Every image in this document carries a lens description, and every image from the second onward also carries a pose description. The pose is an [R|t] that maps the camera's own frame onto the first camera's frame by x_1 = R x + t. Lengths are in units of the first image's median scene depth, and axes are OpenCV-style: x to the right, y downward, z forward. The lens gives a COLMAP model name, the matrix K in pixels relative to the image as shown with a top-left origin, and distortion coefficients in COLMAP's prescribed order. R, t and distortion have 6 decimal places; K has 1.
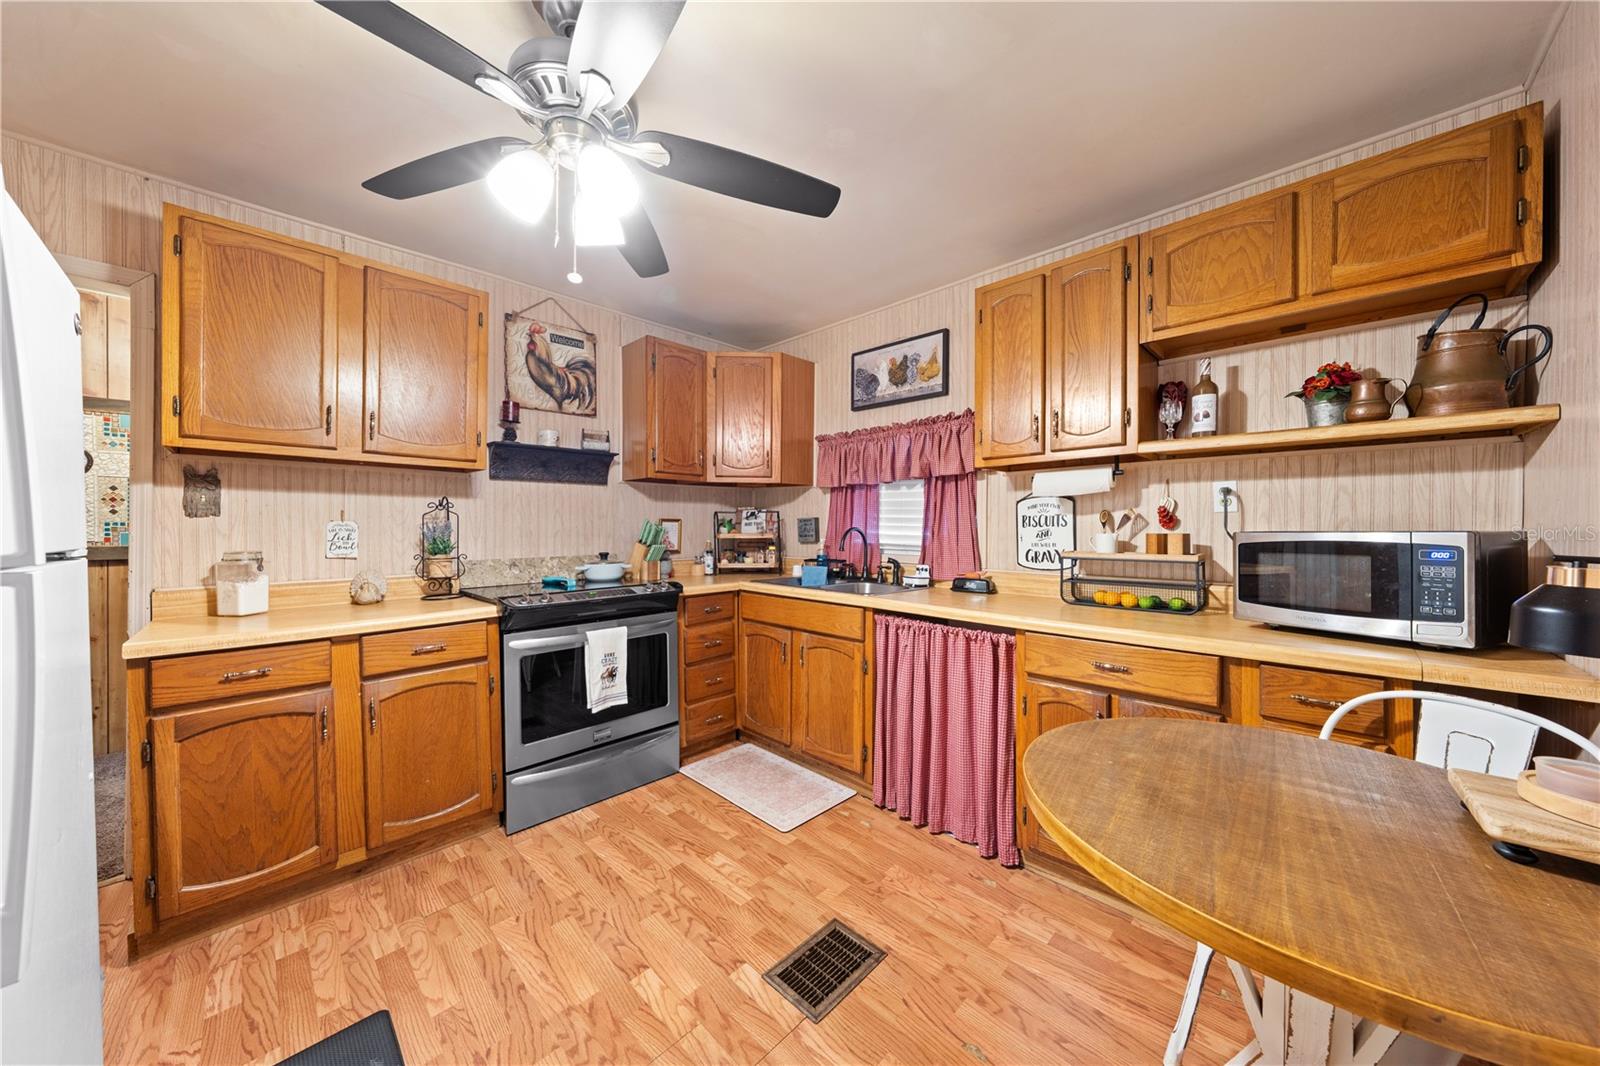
lens RADIAL K [[540.2, 0, 804.8], [0, 540.2, 528.9], [0, 0, 1]] dist [-0.001068, 0.000329]
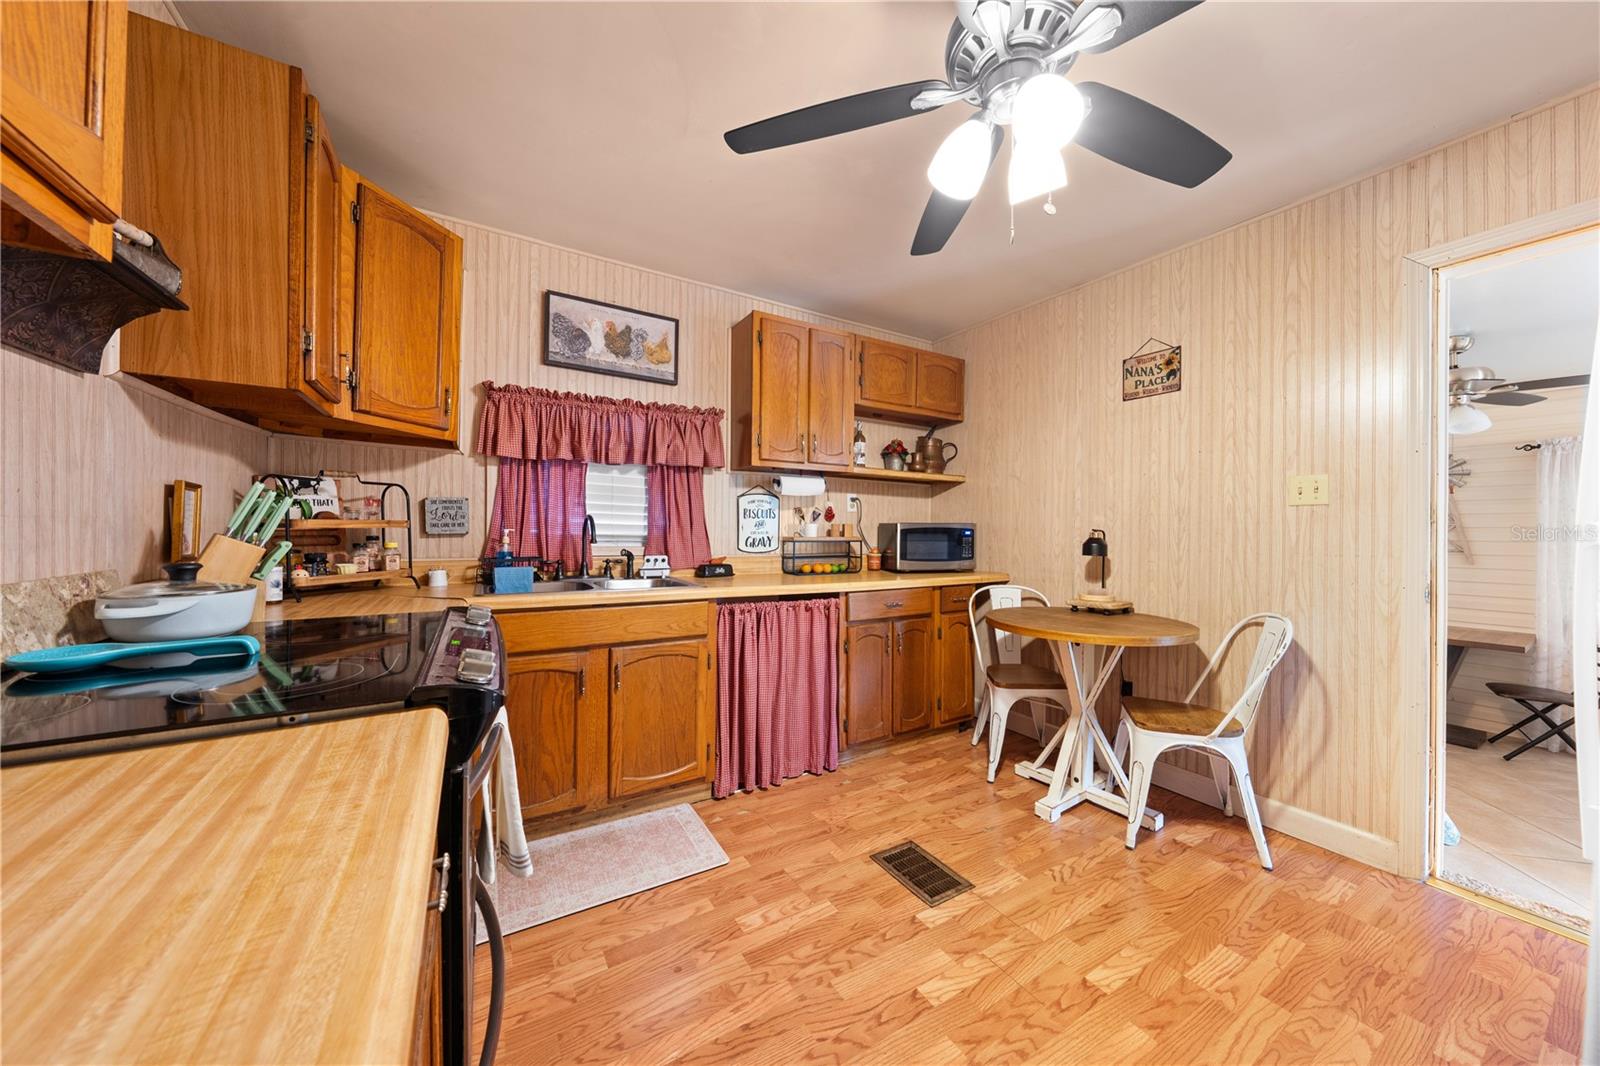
lens RADIAL K [[540.2, 0, 801.9], [0, 540.2, 530.6], [0, 0, 1]] dist [-0.001068, 0.000329]
pose [[0.254341, -0.002150, 0.967112, -0.662111], [-0.009659, 0.999942, 0.004763, 0.015807], [-0.967066, -0.010552, 0.254306, 0.520293]]
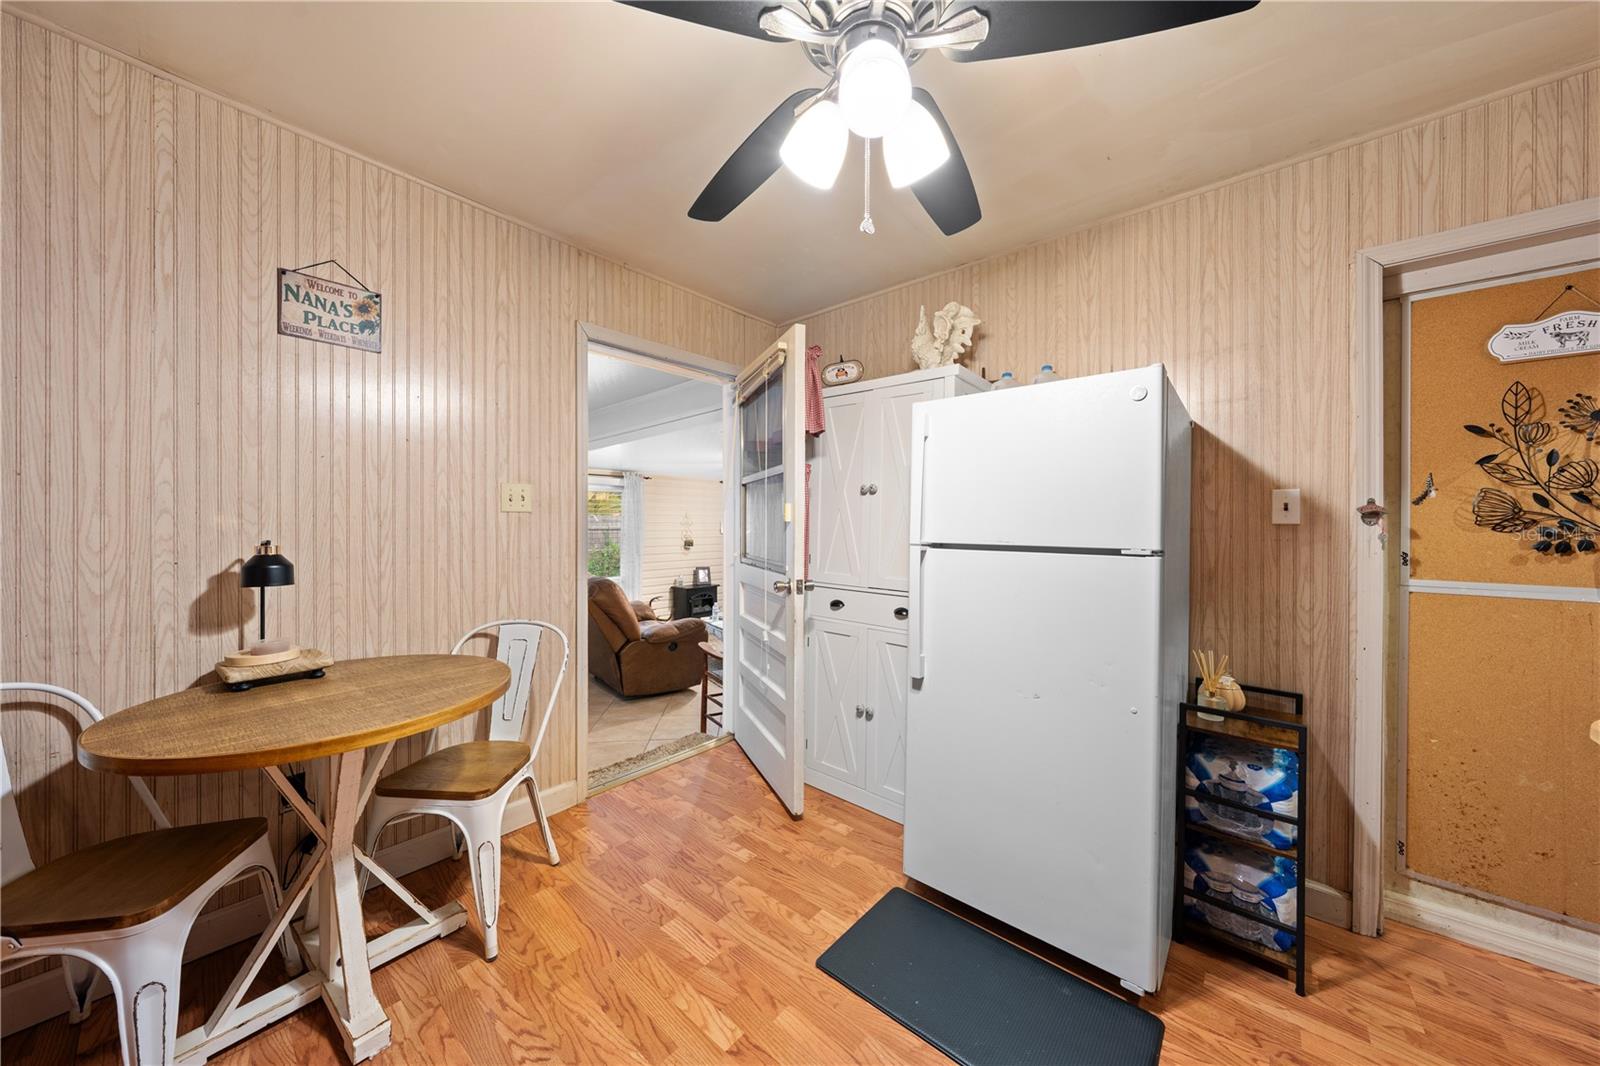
lens RADIAL K [[540.2, 0, 806.4], [0, 540.2, 523.8], [0, 0, 1]] dist [-0.001068, 0.000329]
pose [[-0.998421, -0.008598, -0.055517, -0.135001], [-0.008393, 0.999957, -0.003929, -0.006239], [0.055548, -0.003457, -0.998450, 0.849864]]
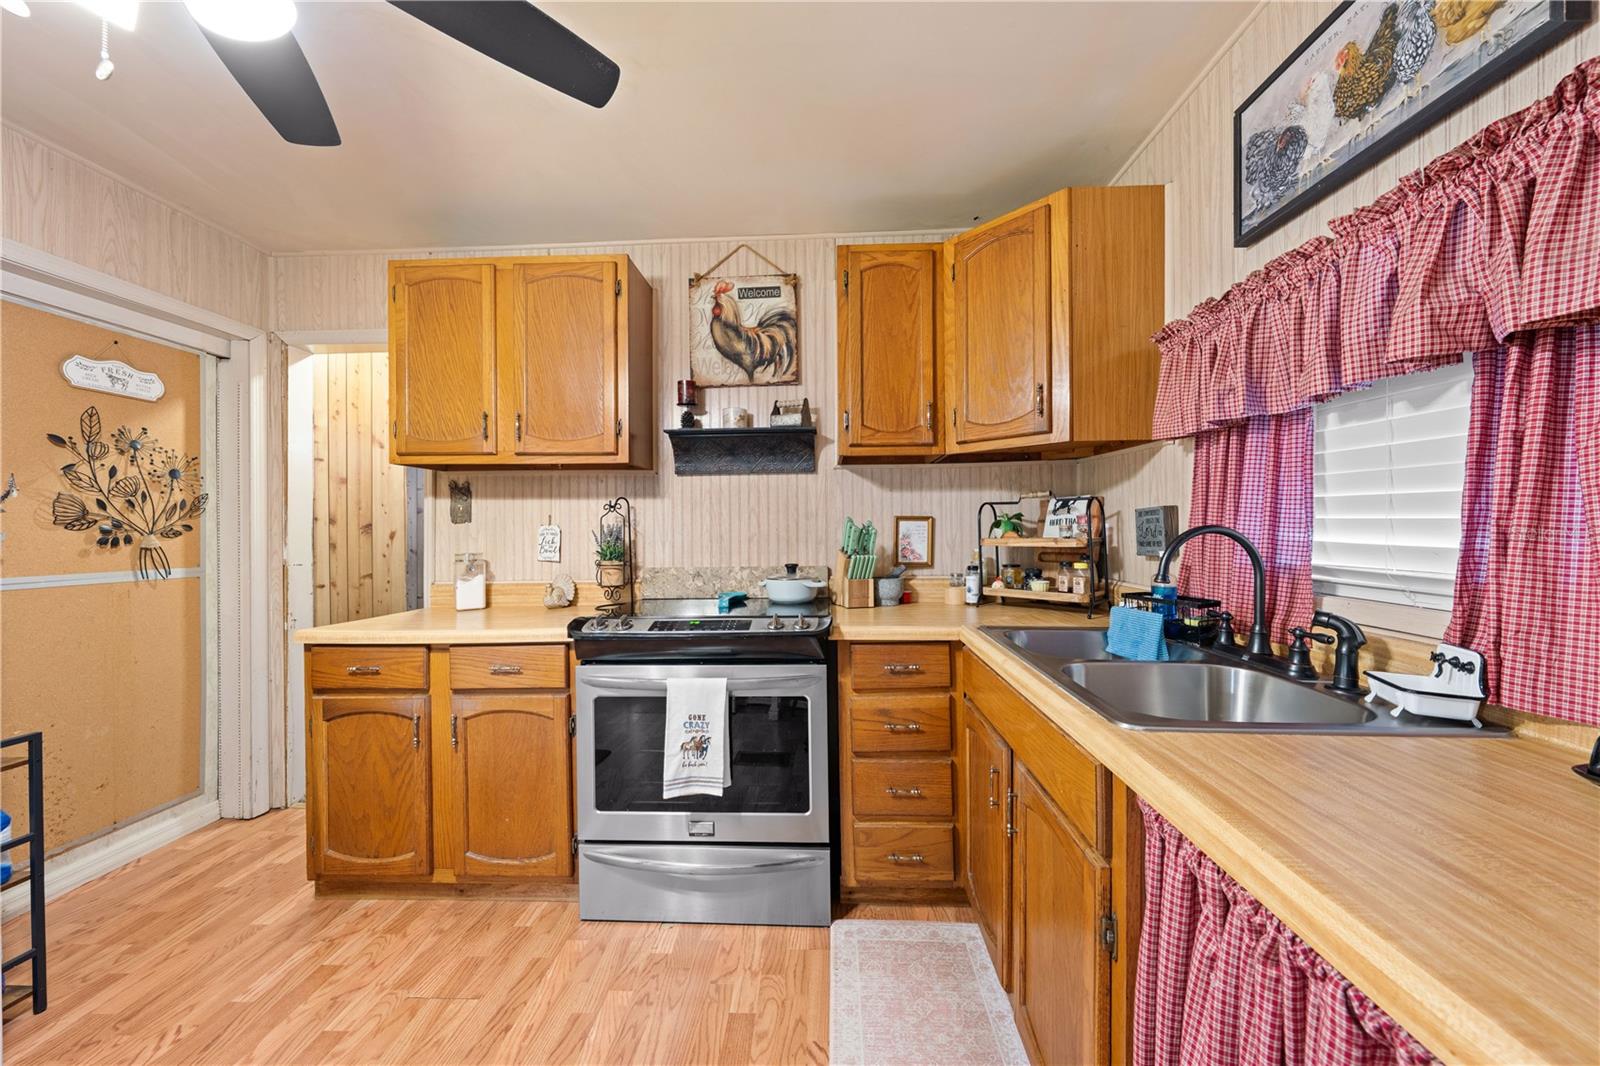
lens RADIAL K [[552.2, 0, 802.7], [0, 552.2, 530.5], [0, 0, 1]] dist [-0.002991, -0.000148]
pose [[0.667550, -0.005987, -0.744541, 0.208589], [0.004757, 0.999982, -0.003775, 0.001343], [0.744550, -0.001022, 0.667566, 0.541296]]
